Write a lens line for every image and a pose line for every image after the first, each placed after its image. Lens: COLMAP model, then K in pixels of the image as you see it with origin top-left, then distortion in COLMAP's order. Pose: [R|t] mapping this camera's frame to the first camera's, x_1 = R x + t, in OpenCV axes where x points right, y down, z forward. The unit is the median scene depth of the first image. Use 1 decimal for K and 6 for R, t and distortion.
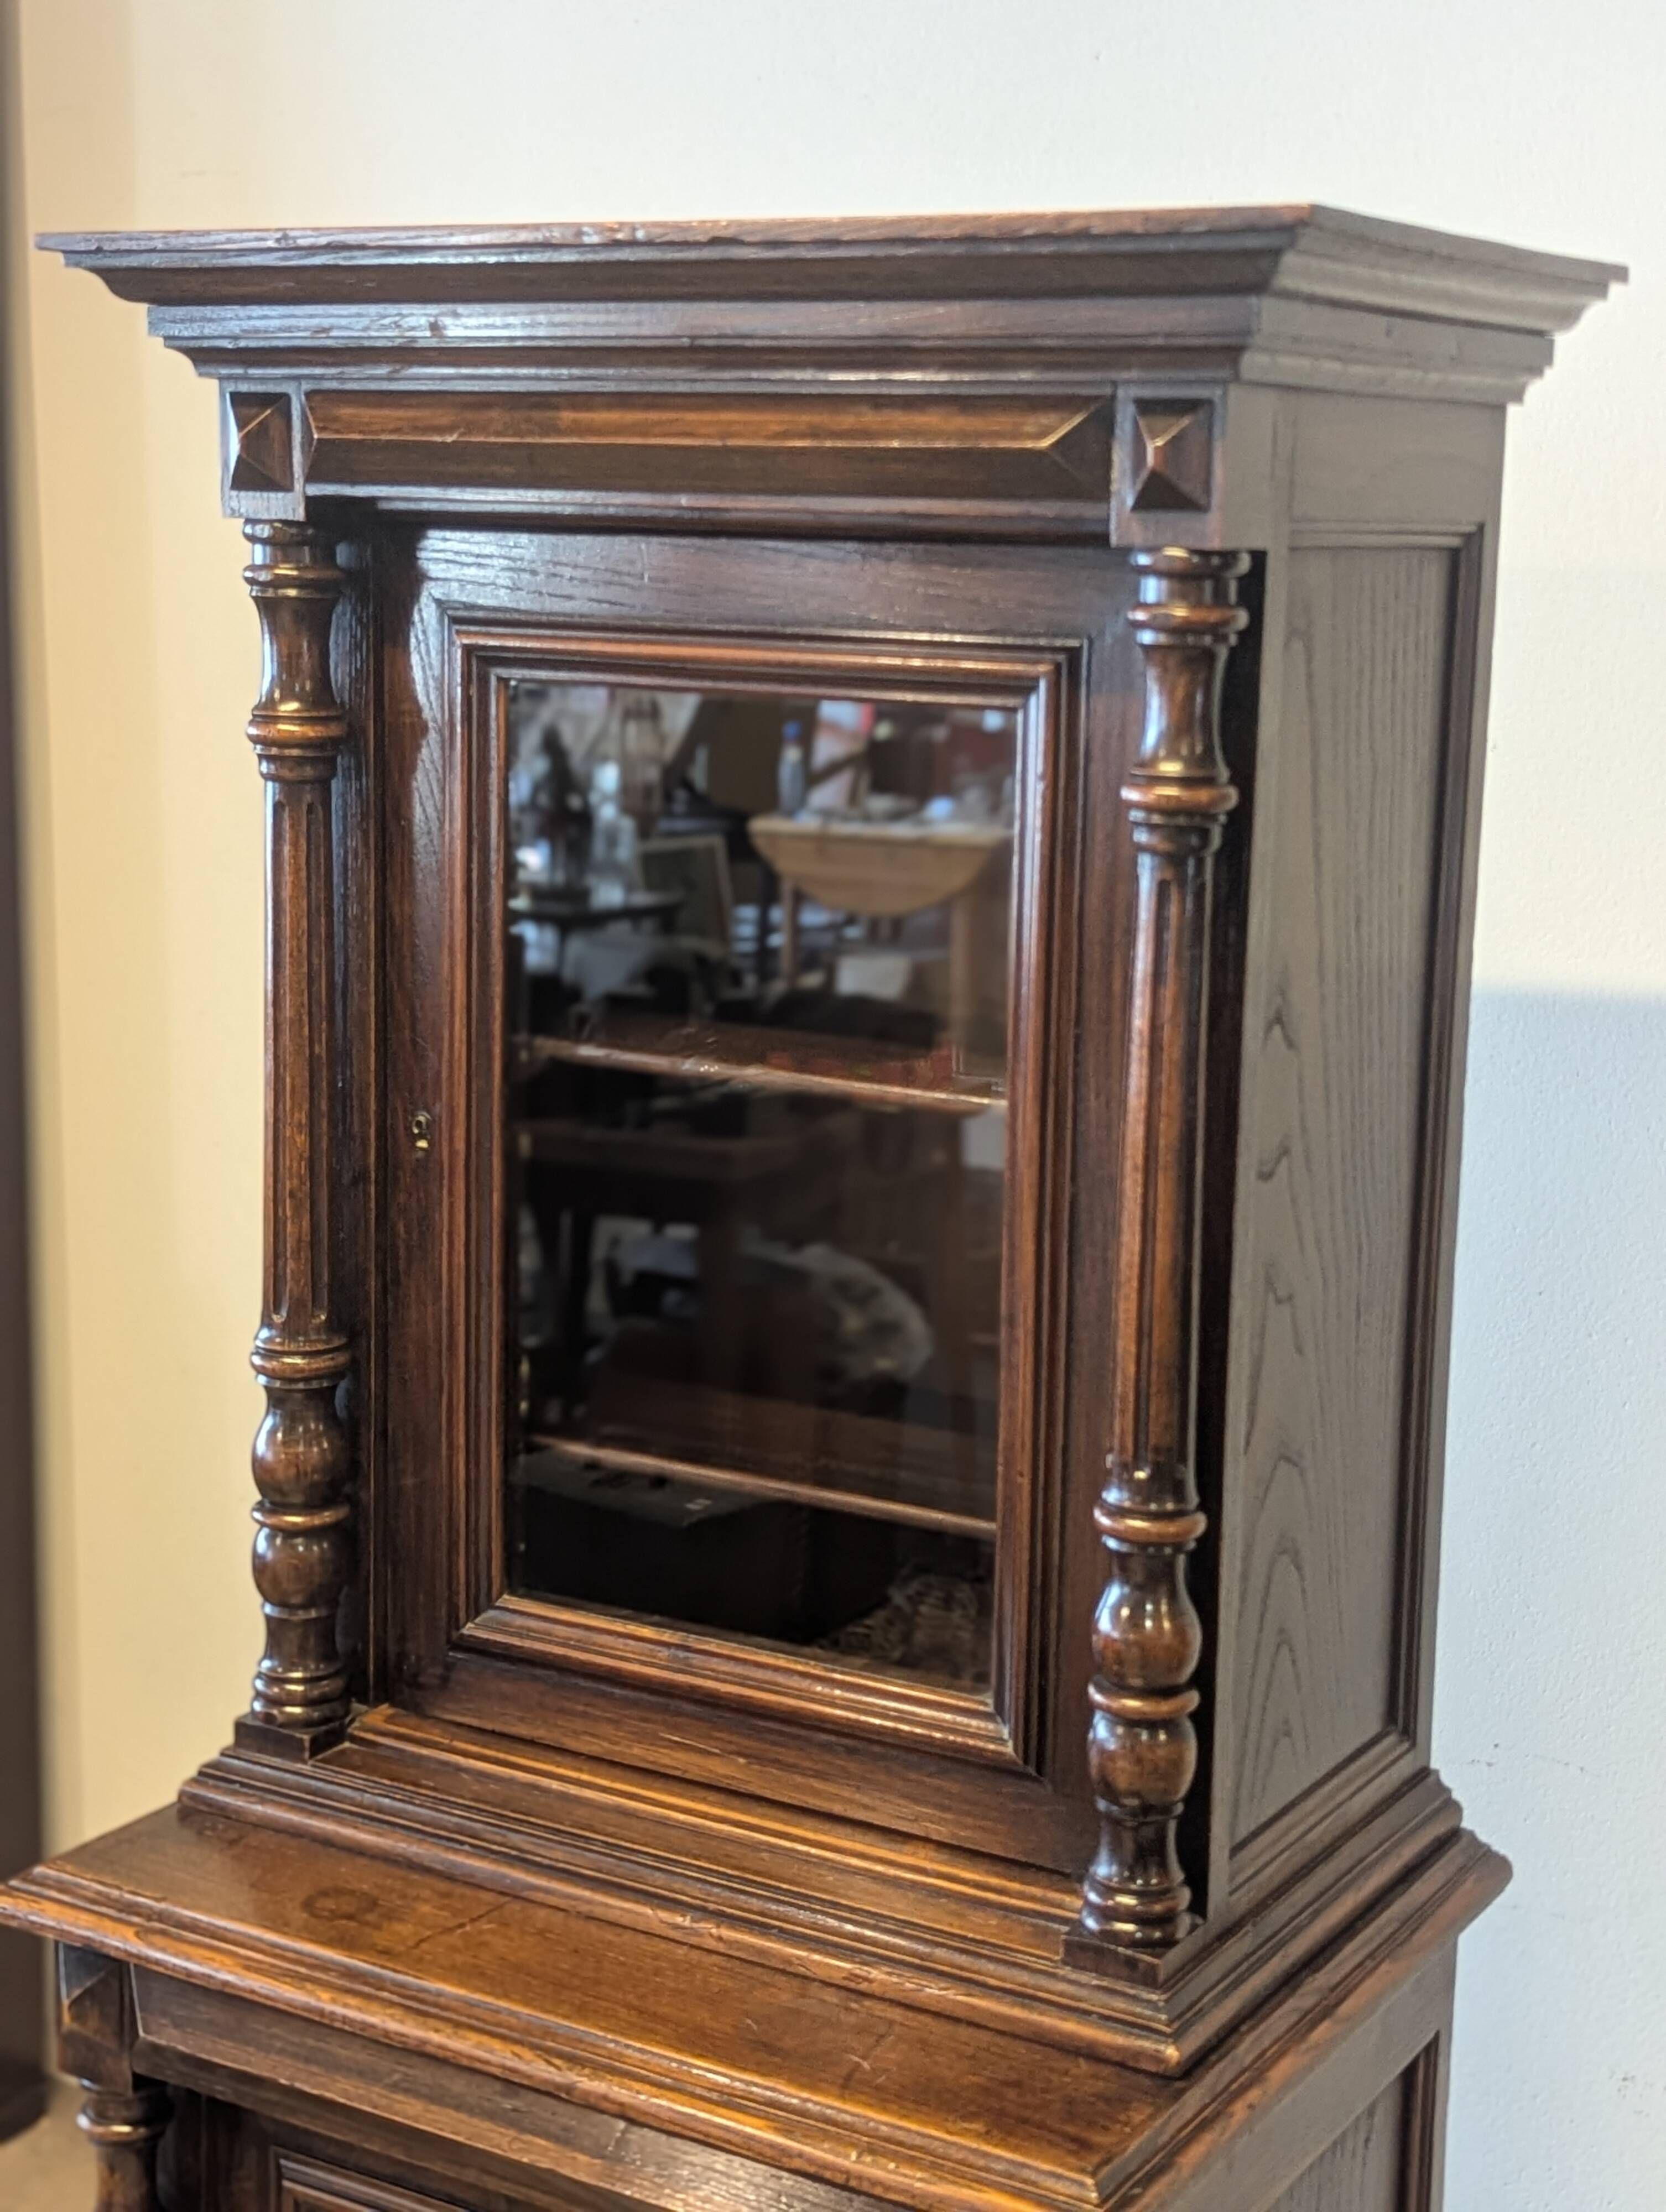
lens RADIAL K [[3282.7, 0, 832.7], [0, 3282.7, 1066.7], [0, 0, 1]] dist [0.092329, 0.028802]
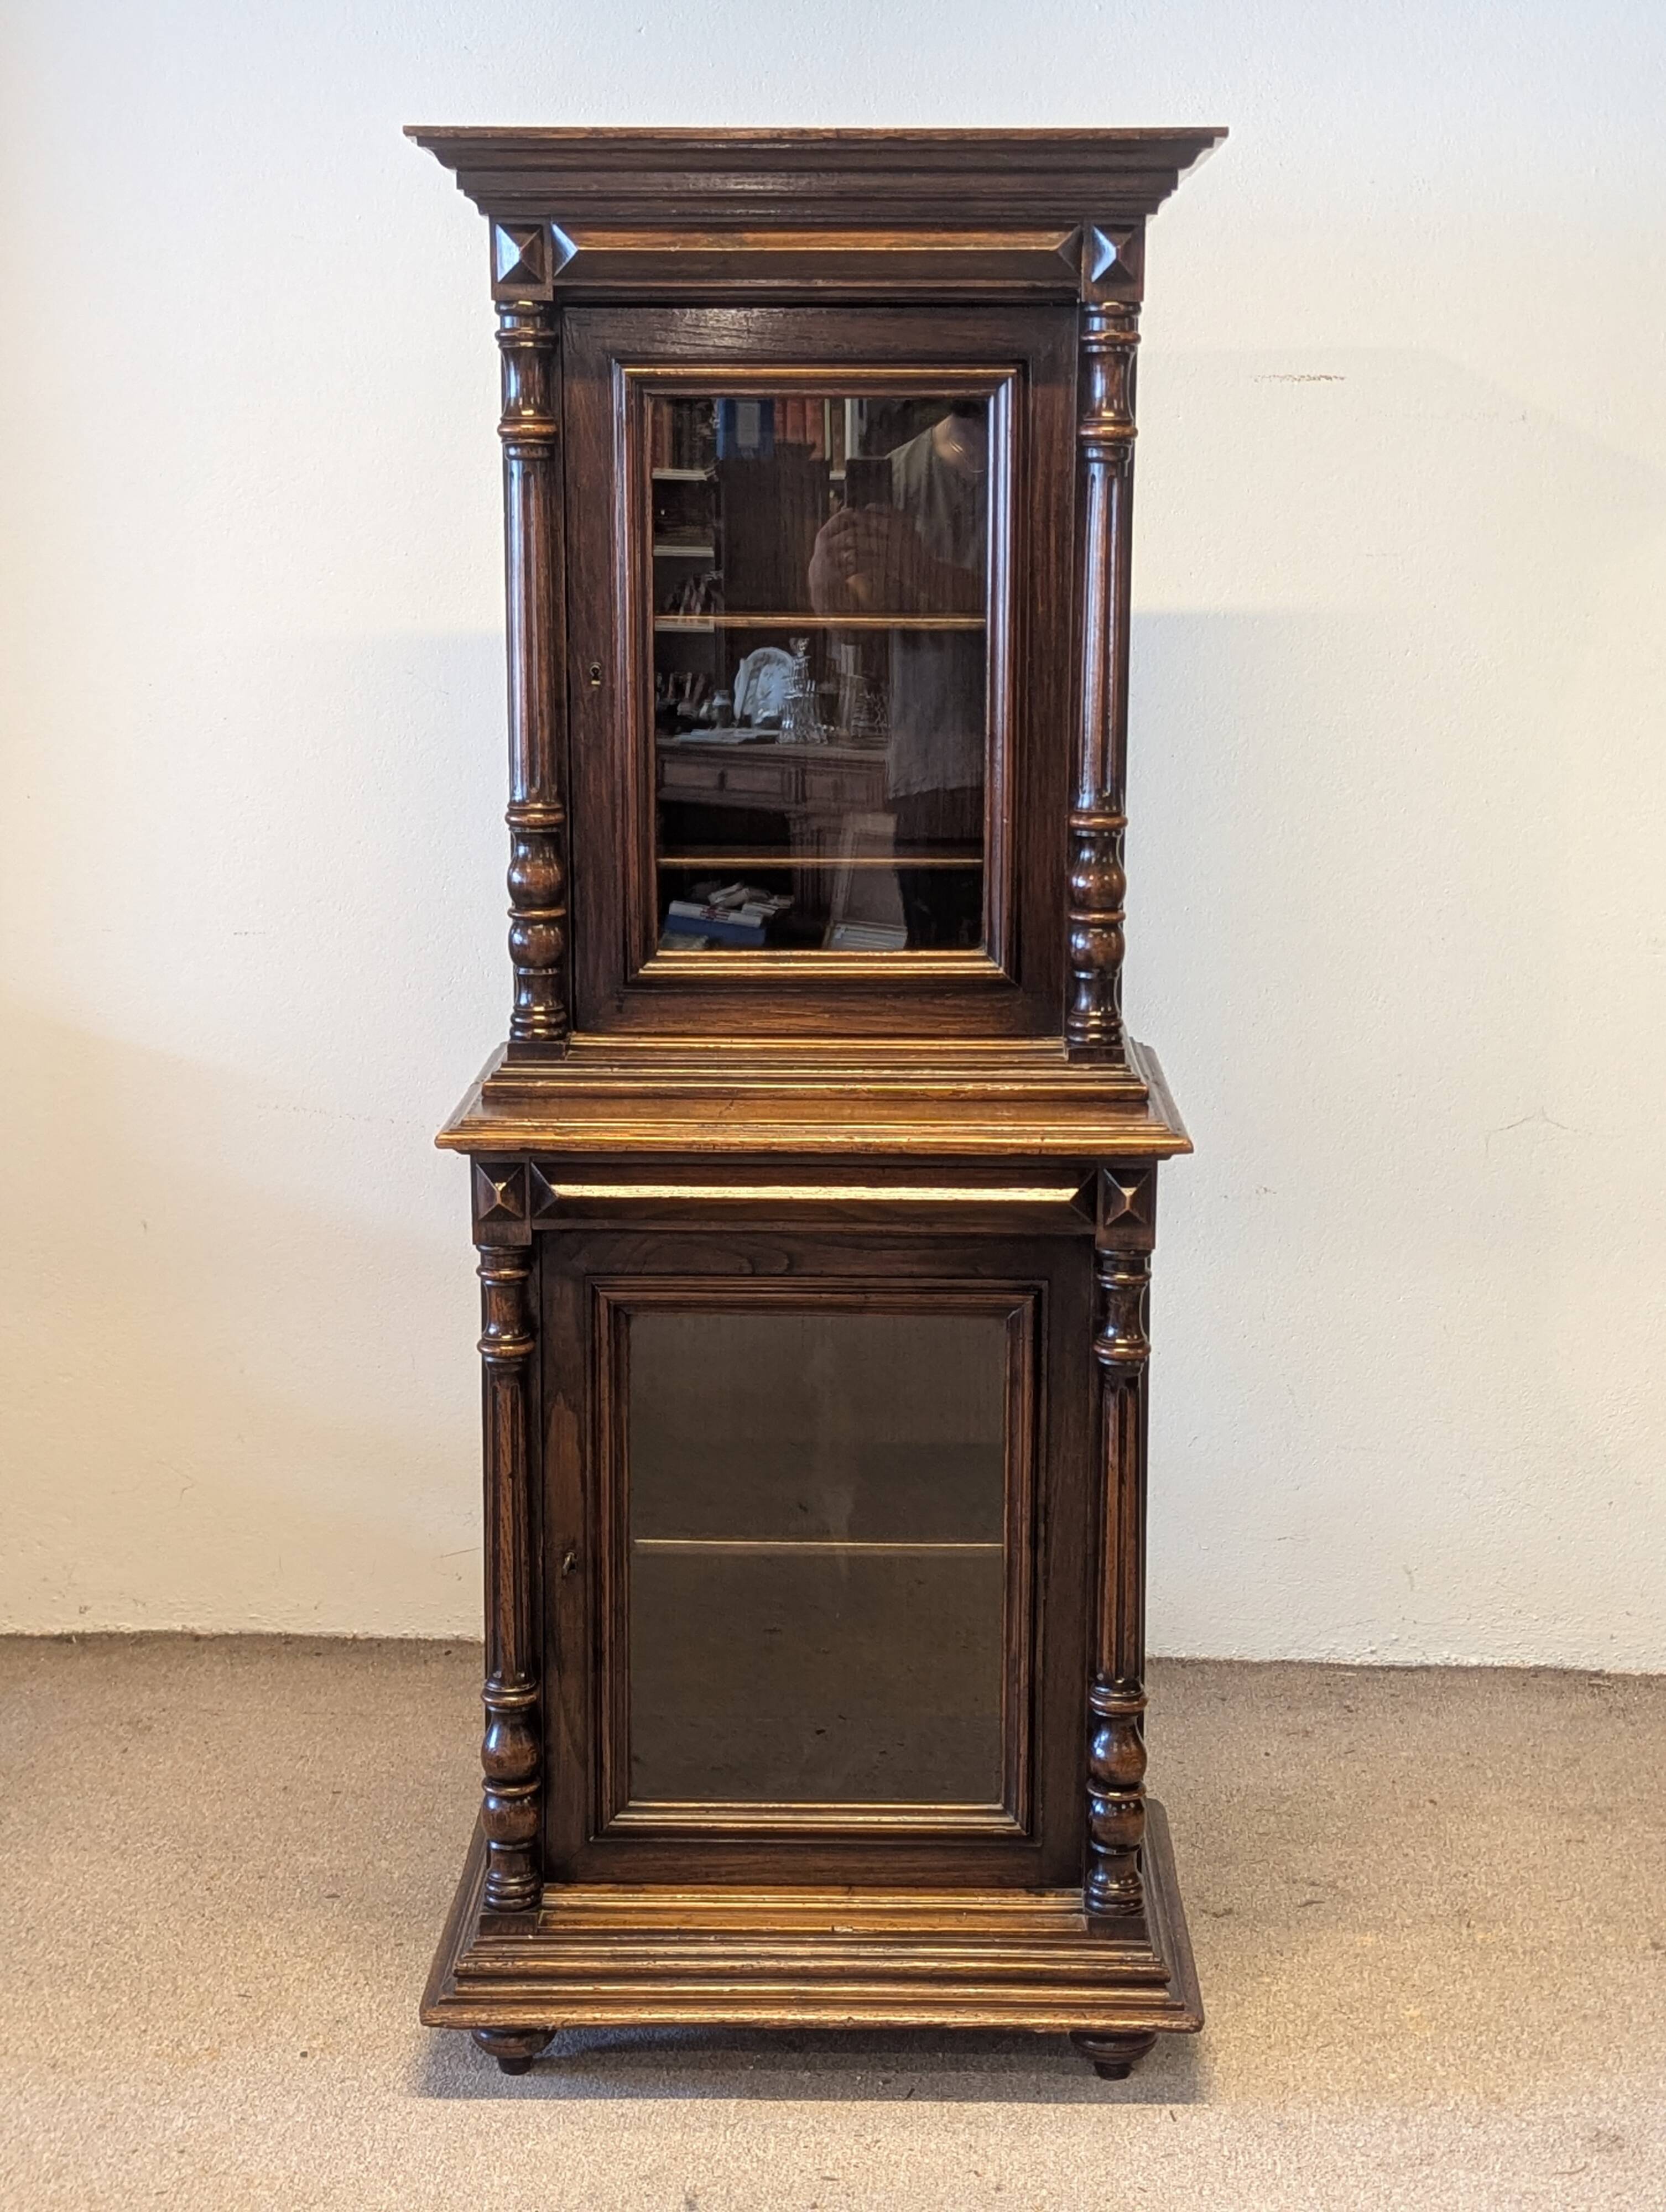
lens RADIAL K [[3556.3, 0, 833.0], [0, 3556.3, 1106.0], [0, 0, 1]] dist [0.093965, 0.003559]
pose [[0.879754, -0.106043, 0.463452, -1.027536], [0.098313, 0.994315, 0.040886, 0.205531], [-0.465153, 0.009594, 0.885178, -0.766279]]
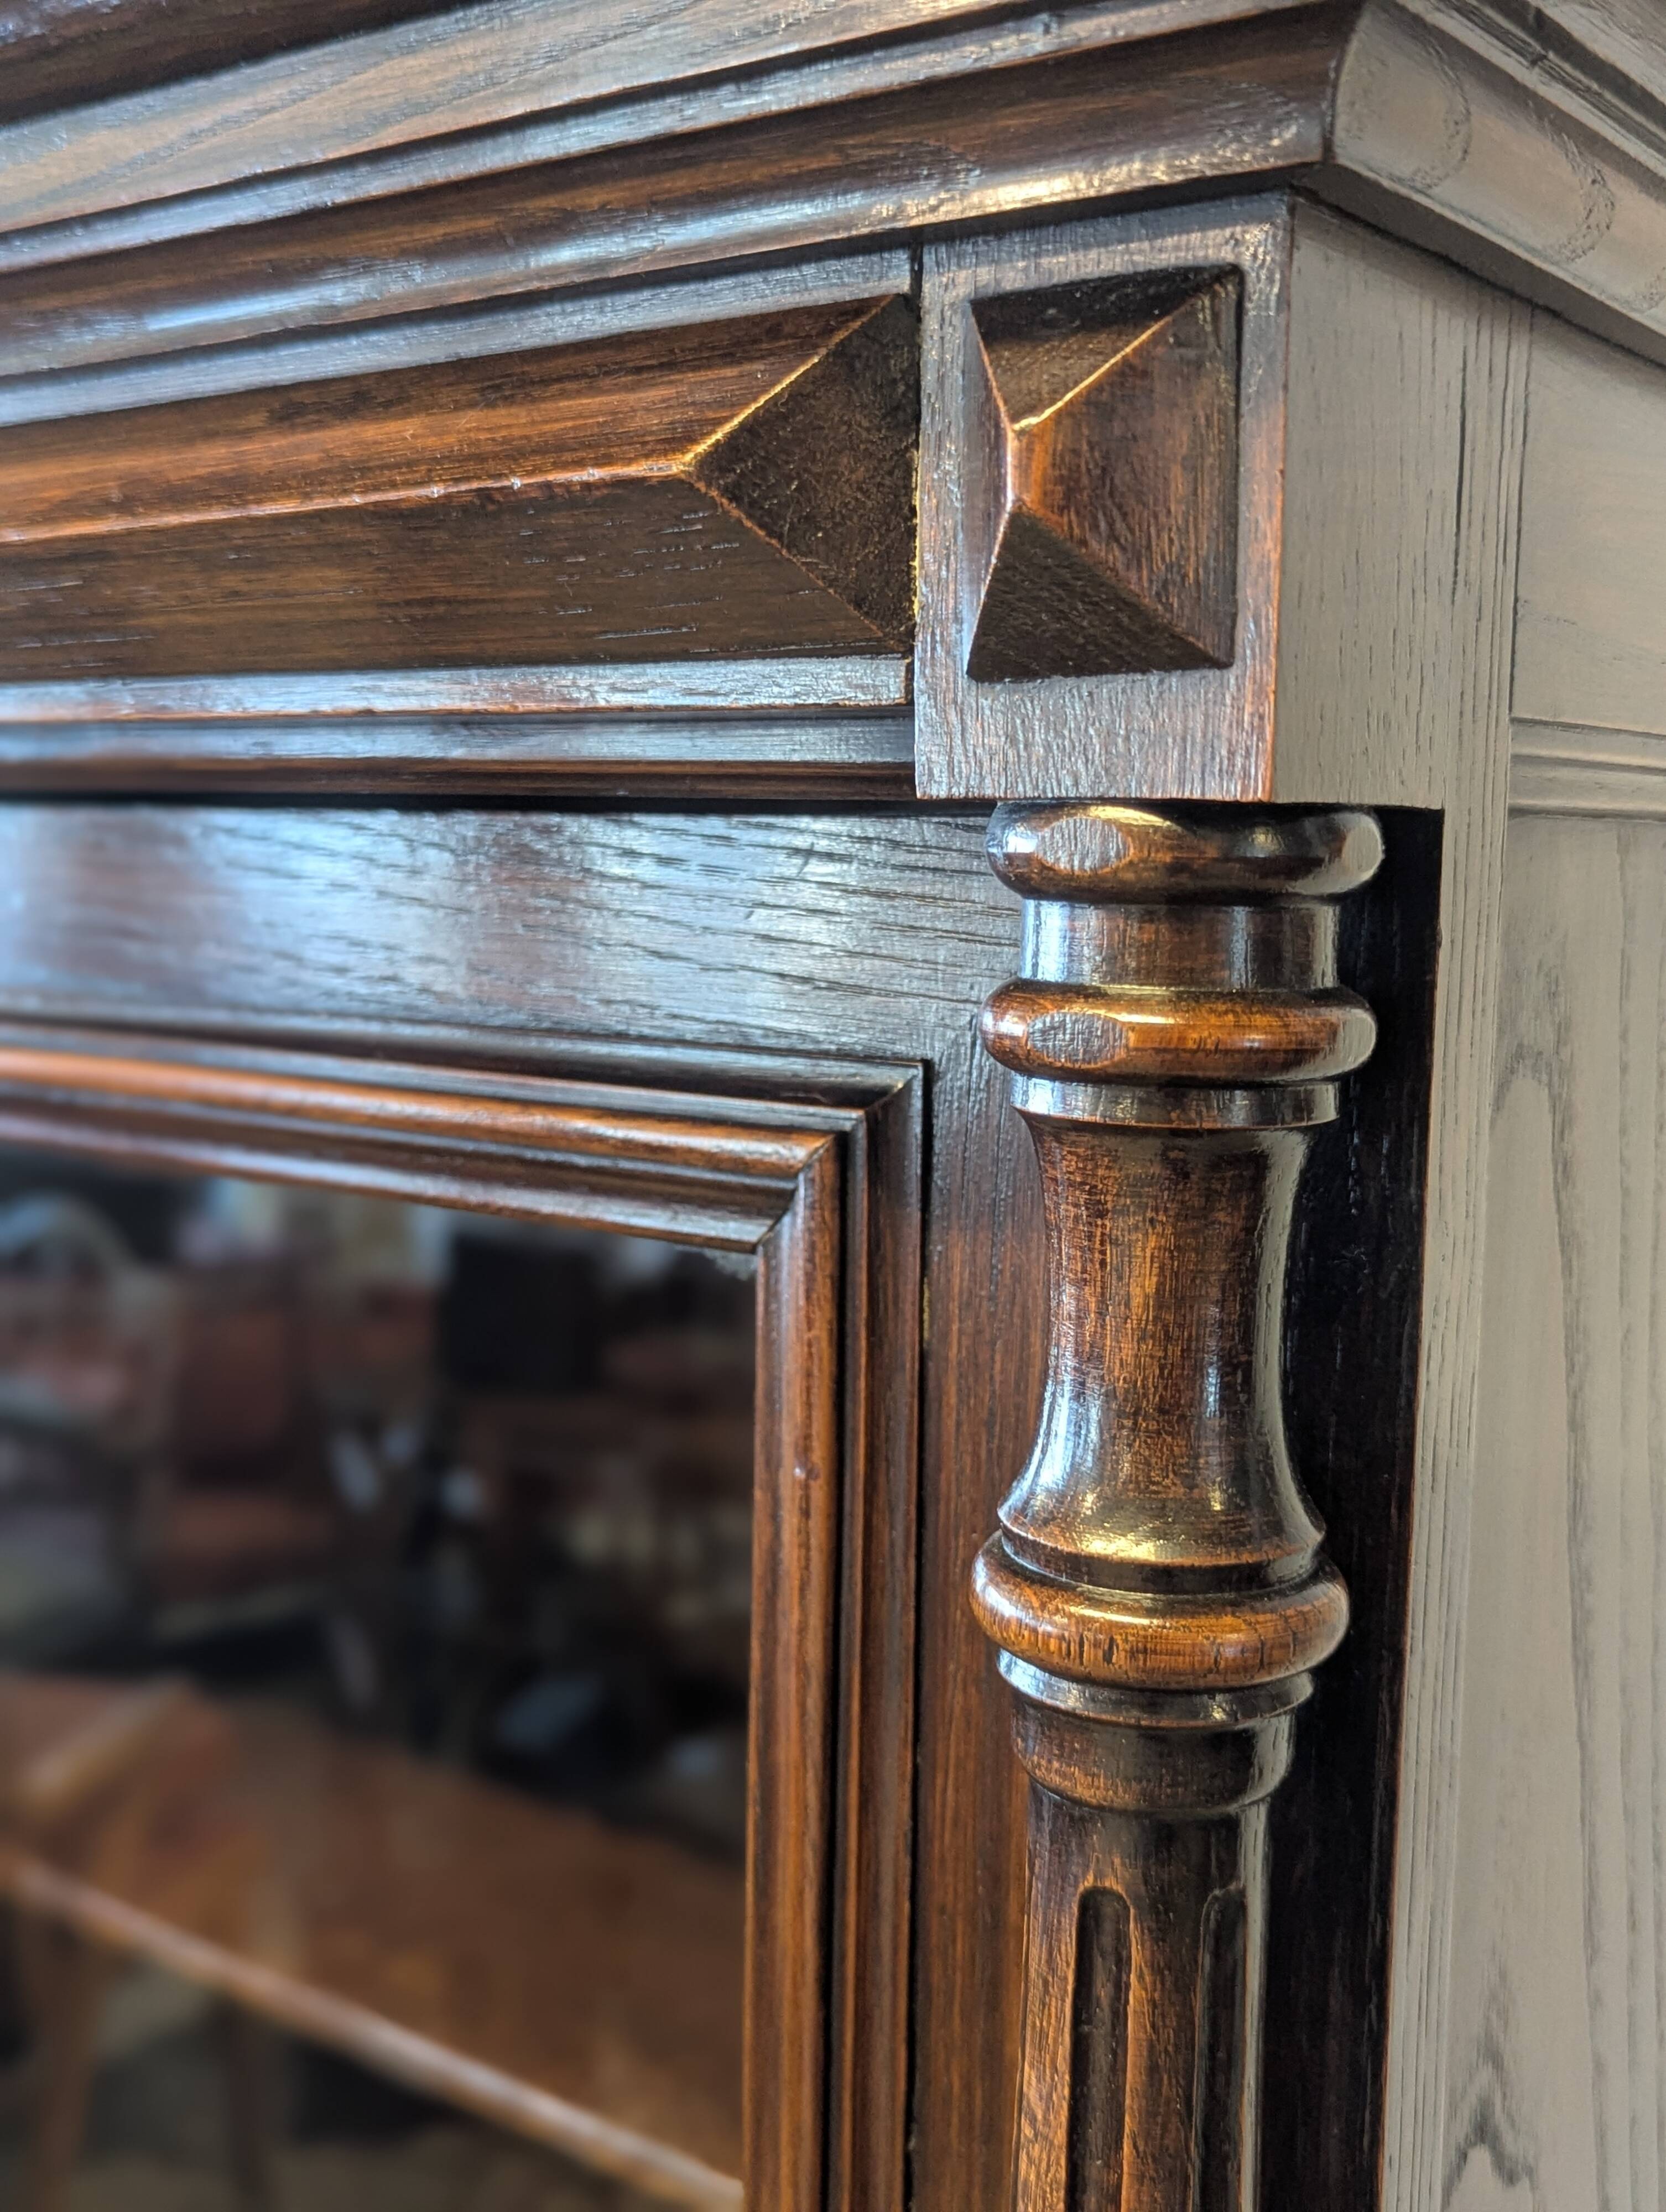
lens RADIAL K [[2447.0, 0, 833.0], [0, 2447.0, 1106.0], [0, 0, 1]] dist [0.047524, -0.040298]
pose [[0.994608, 0.002907, -0.103660, 0.095915], [-0.008991, 0.998260, -0.058275, -0.111479], [0.103311, 0.058893, 0.992904, 0.742601]]
